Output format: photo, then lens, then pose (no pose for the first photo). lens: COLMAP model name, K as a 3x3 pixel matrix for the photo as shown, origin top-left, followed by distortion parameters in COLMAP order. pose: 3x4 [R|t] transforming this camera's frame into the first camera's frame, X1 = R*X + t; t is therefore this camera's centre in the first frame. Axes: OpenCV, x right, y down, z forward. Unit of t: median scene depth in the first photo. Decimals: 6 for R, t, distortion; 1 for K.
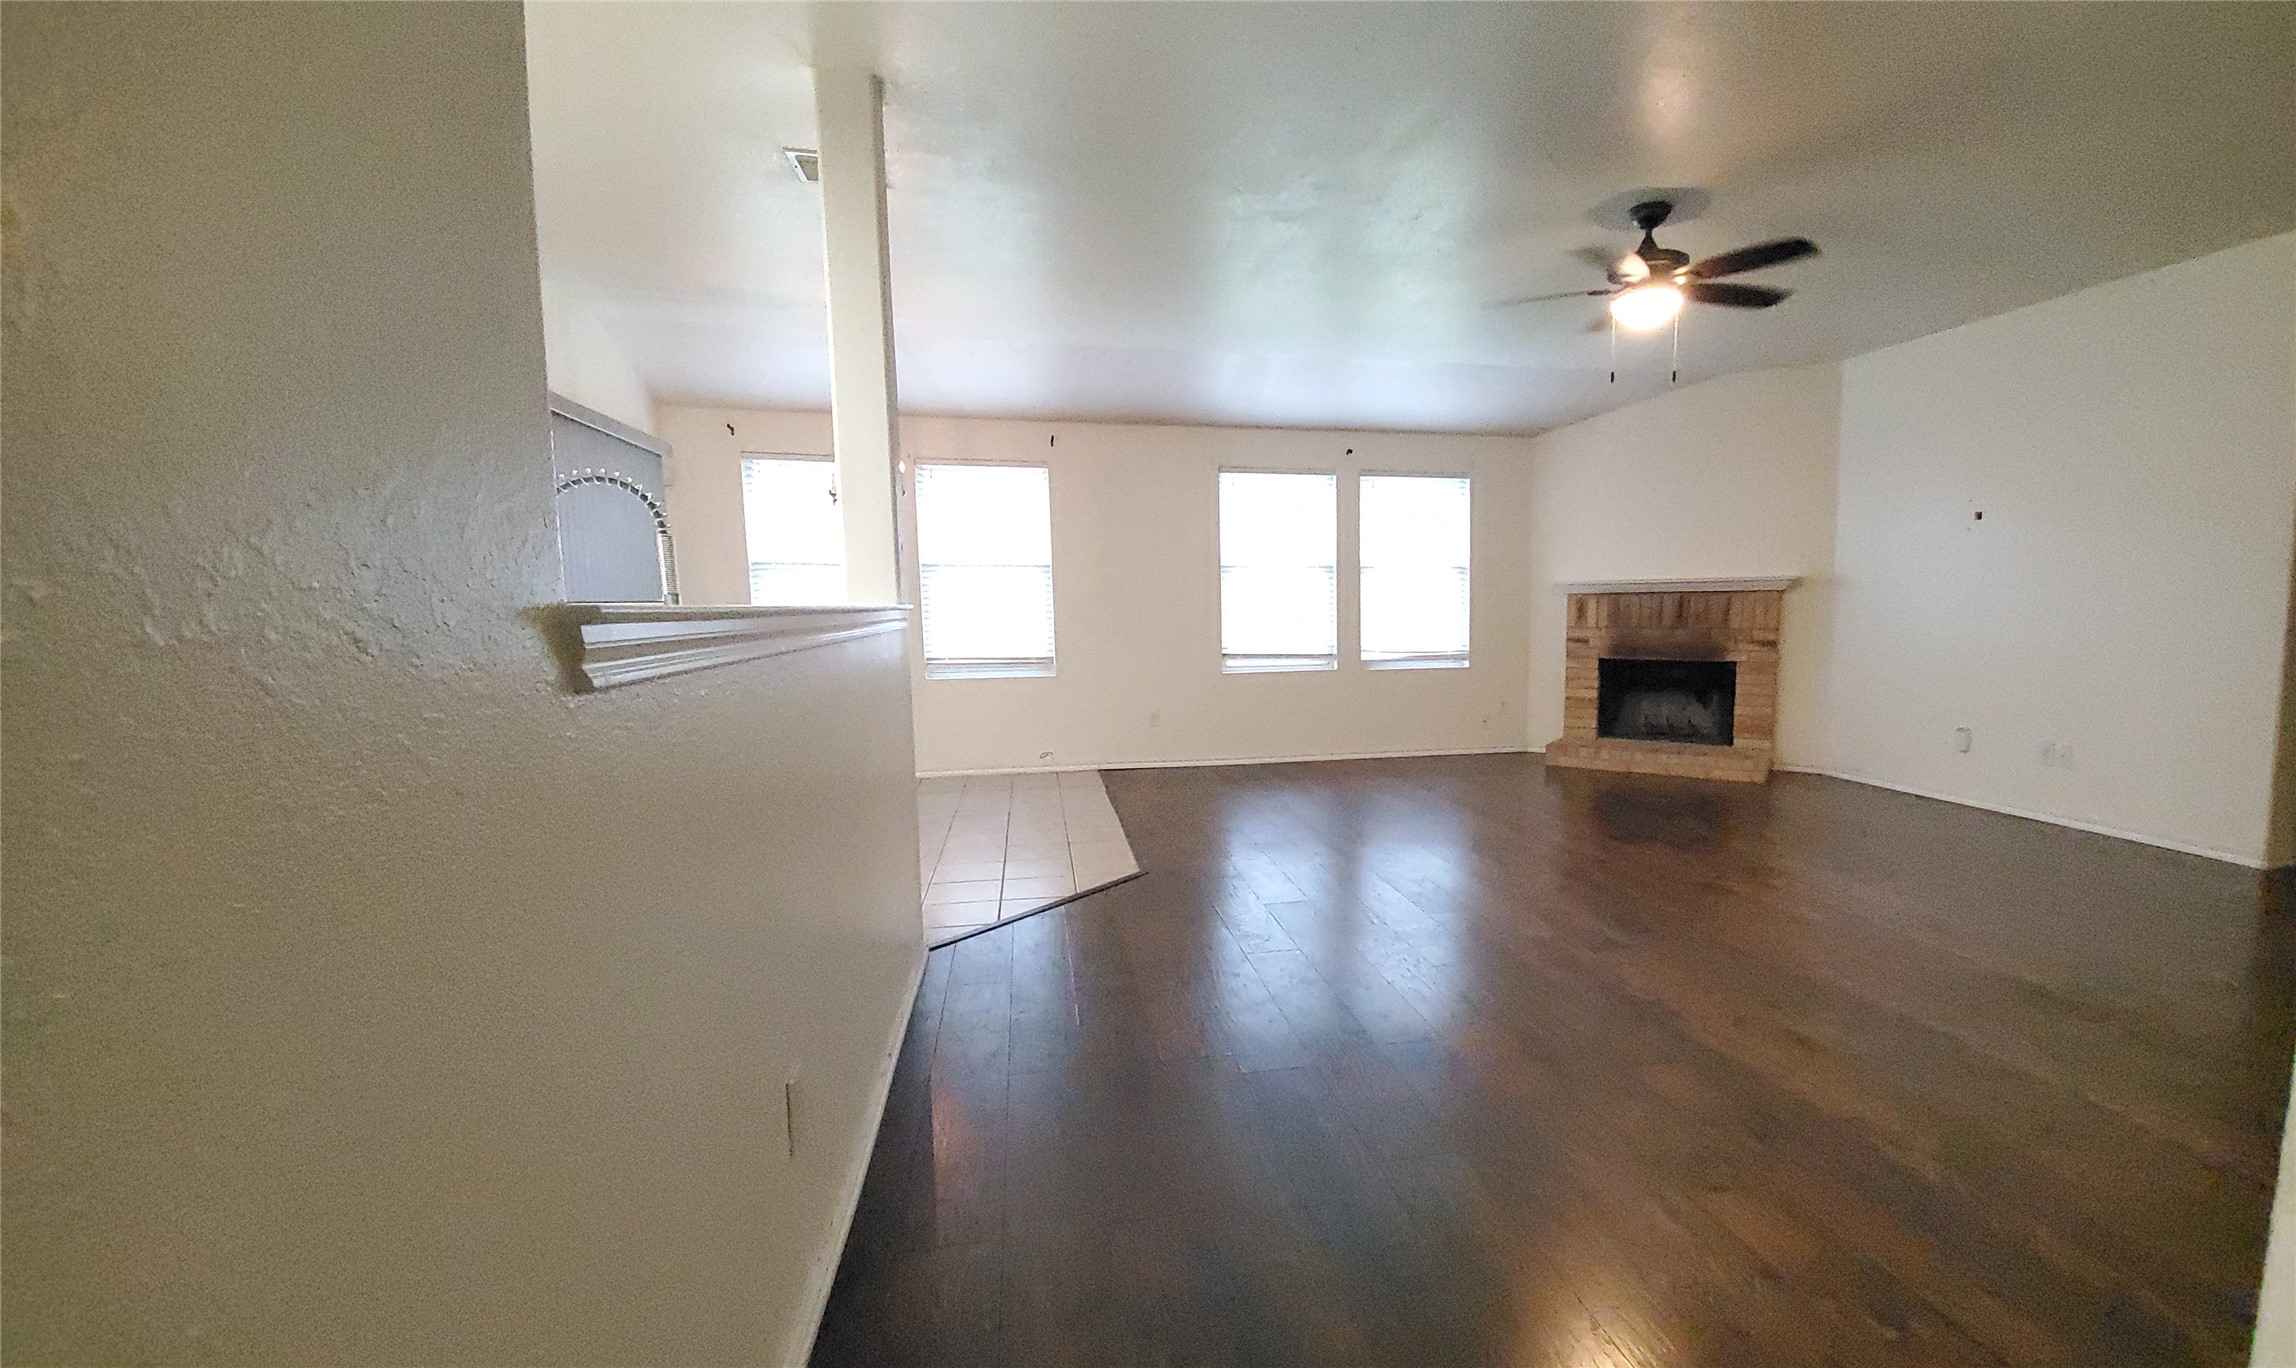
lens RADIAL K [[956.1, 0, 1249.5], [0, 956.1, 706.5], [0, 0, 1]] dist [-0.002275, -0.000117]
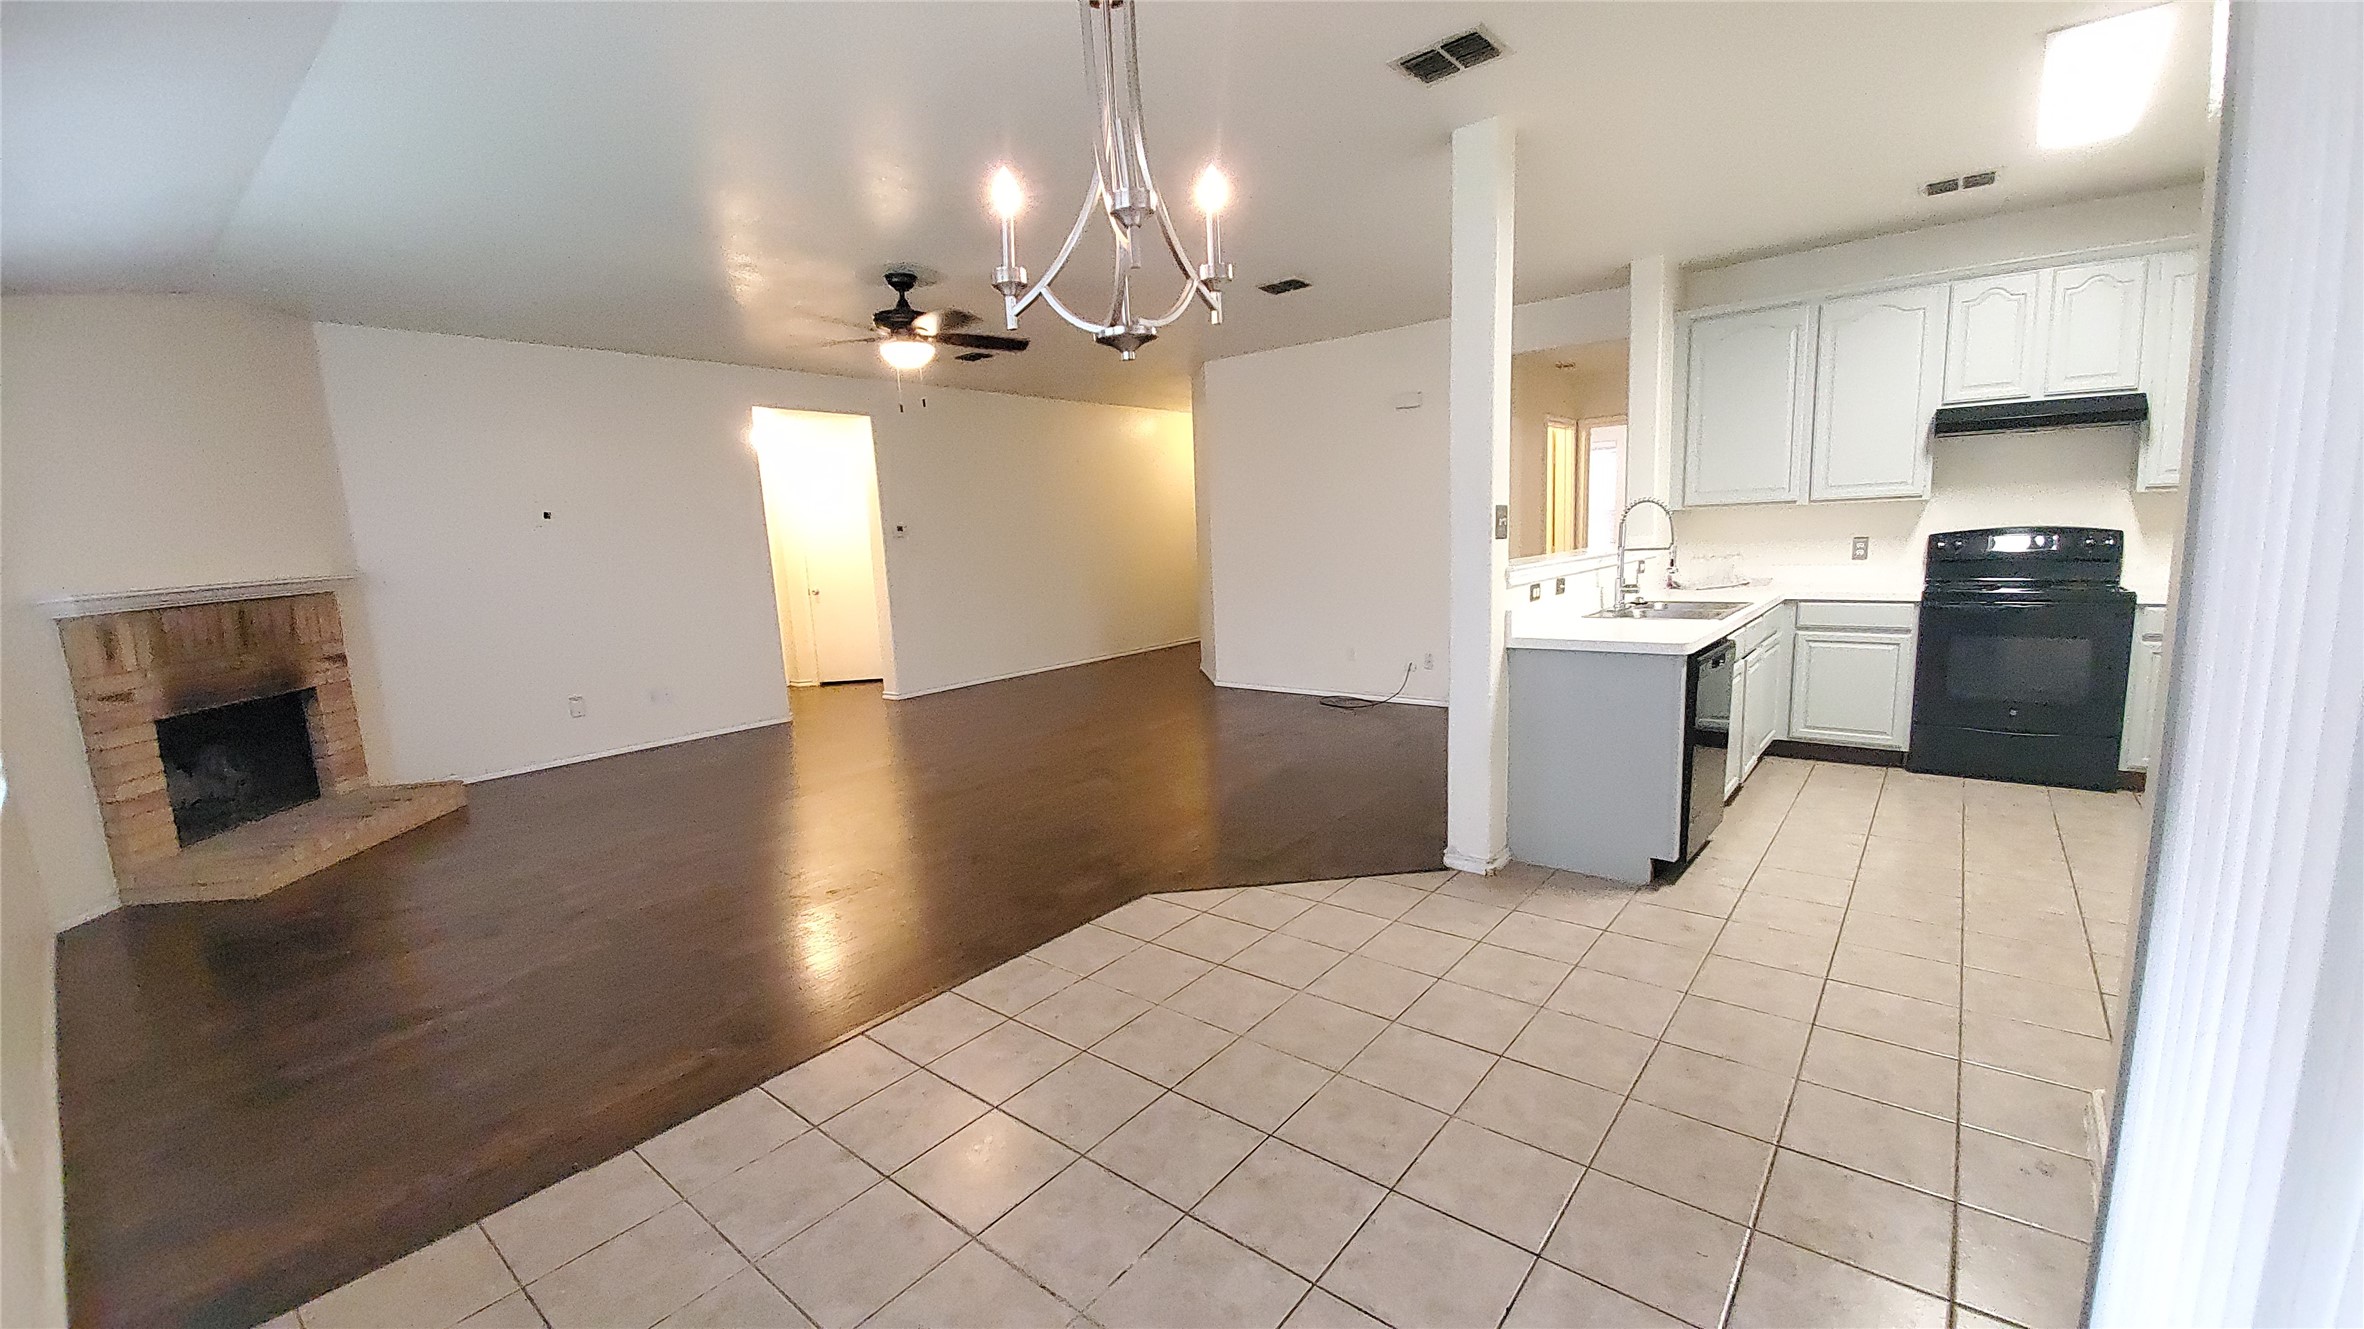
lens RADIAL K [[930.8, 0, 1184.9], [0, 930.8, 675.7], [0, 0, 1]] dist [0.018304, -0.019993]
pose [[-0.622159, -0.088125, 0.777915, -0.483988], [0.131345, 0.967812, 0.214684, -0.120041], [-0.771794, 0.235743, -0.590558, 0.870069]]
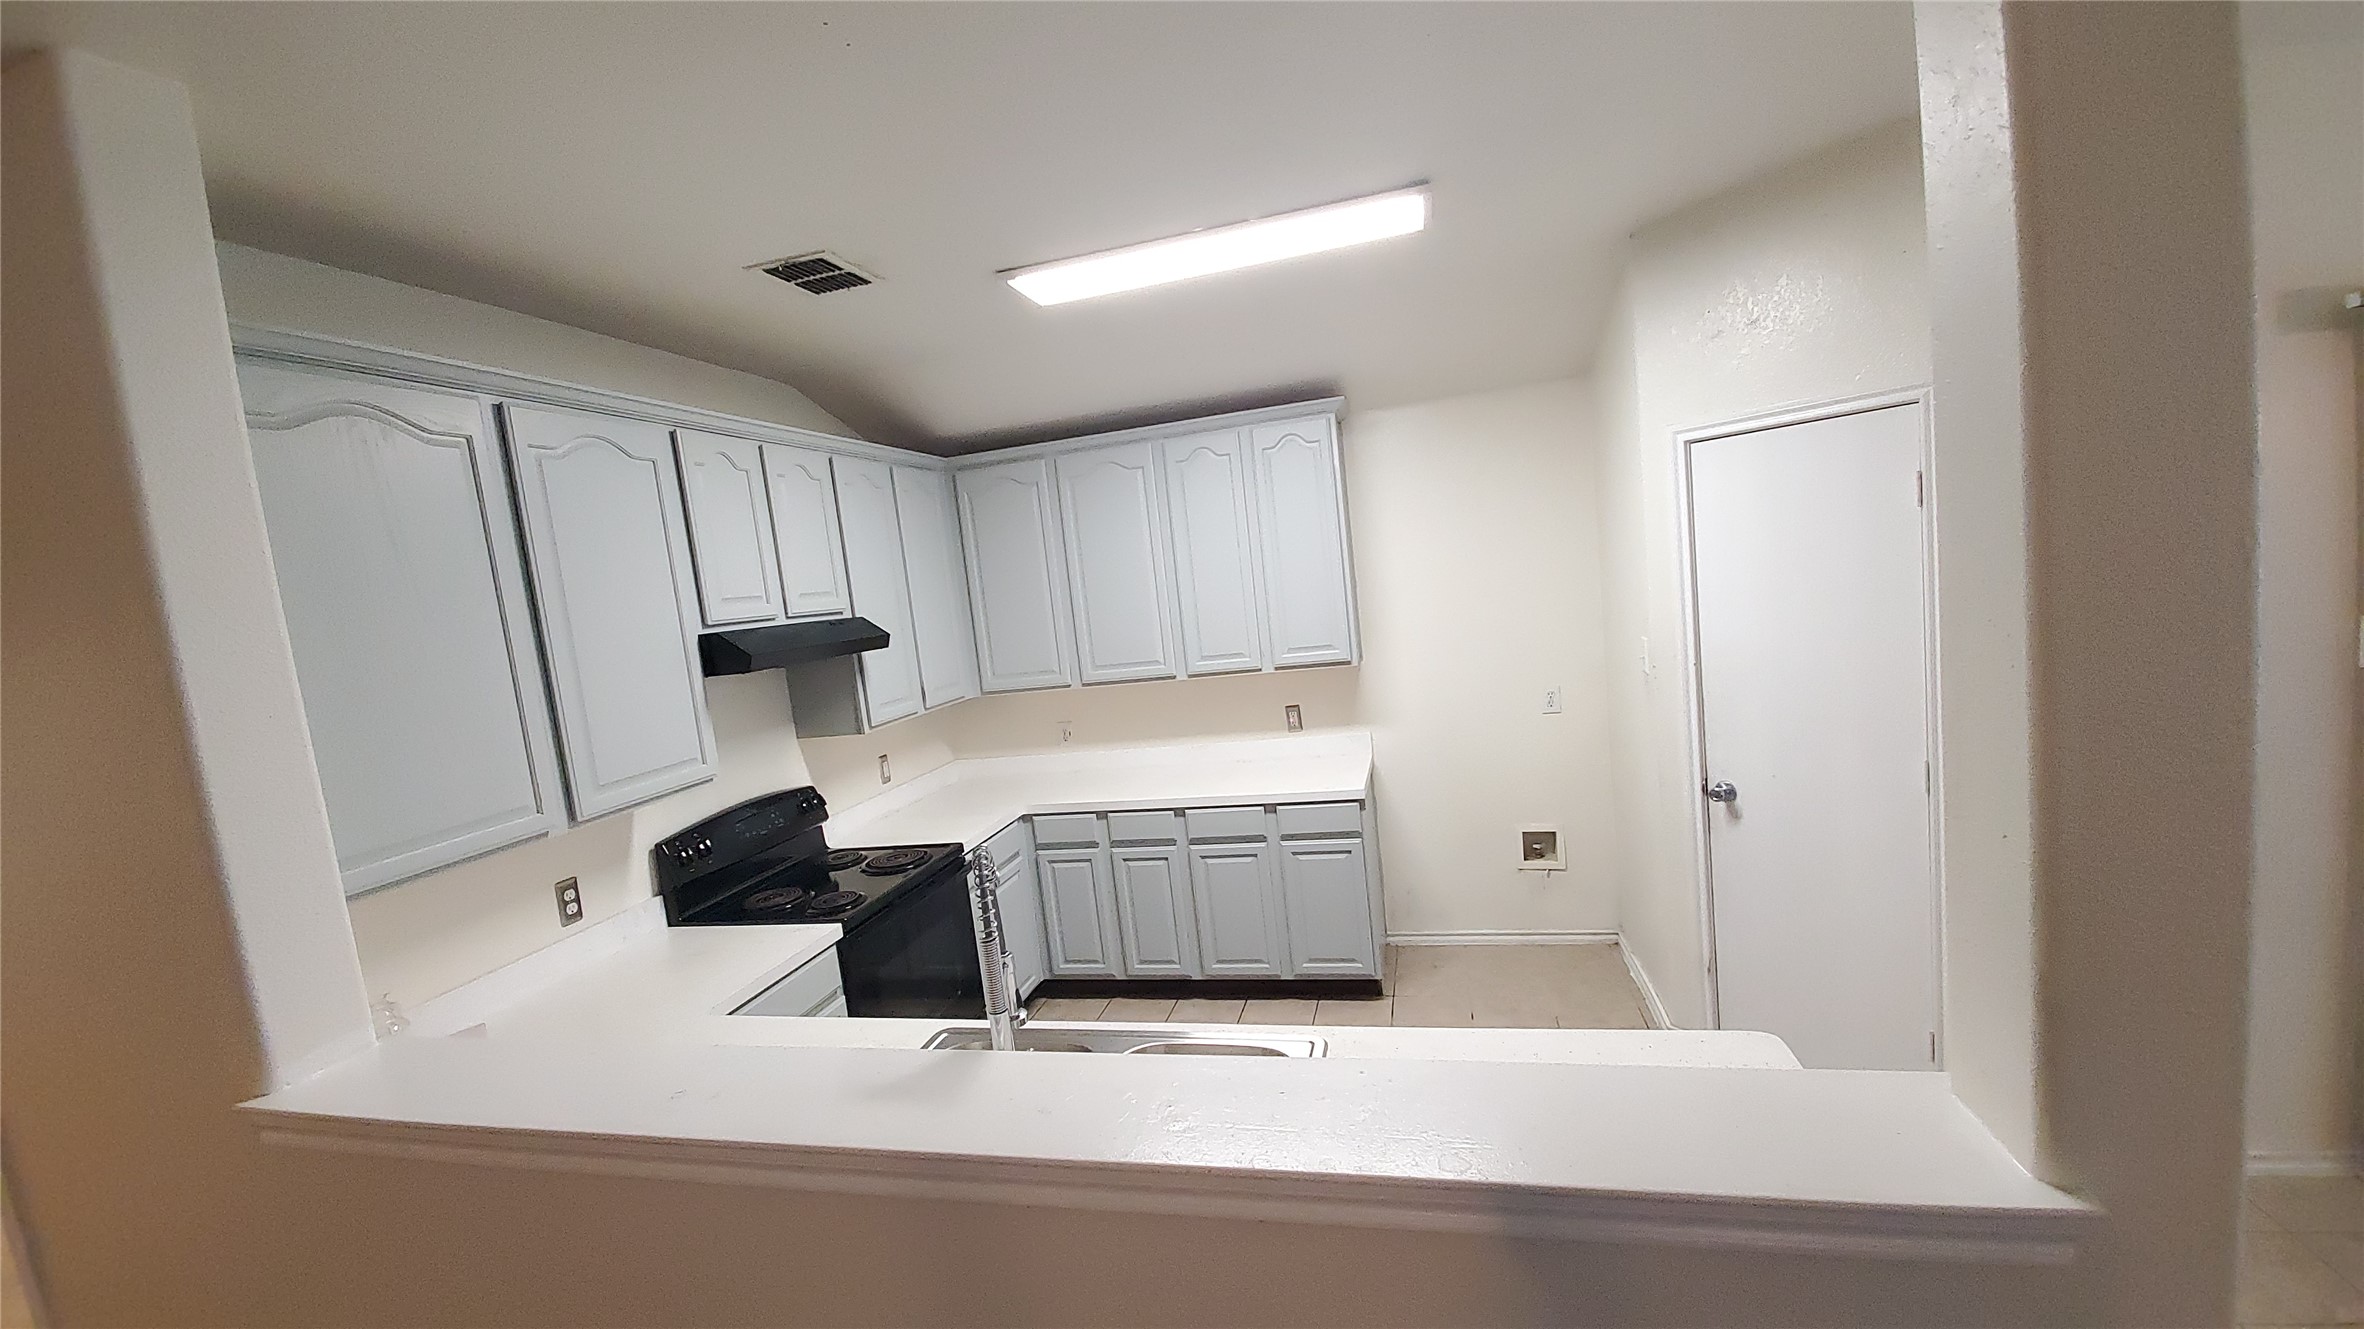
lens RADIAL K [[930.8, 0, 1184.9], [0, 930.8, 675.7], [0, 0, 1]] dist [0.018304, -0.019993]
pose [[-0.440259, 0.149946, -0.885261, -0.015442], [0.016895, 0.987166, 0.158804, -0.132241], [0.897712, 0.054958, -0.437142, 0.363684]]
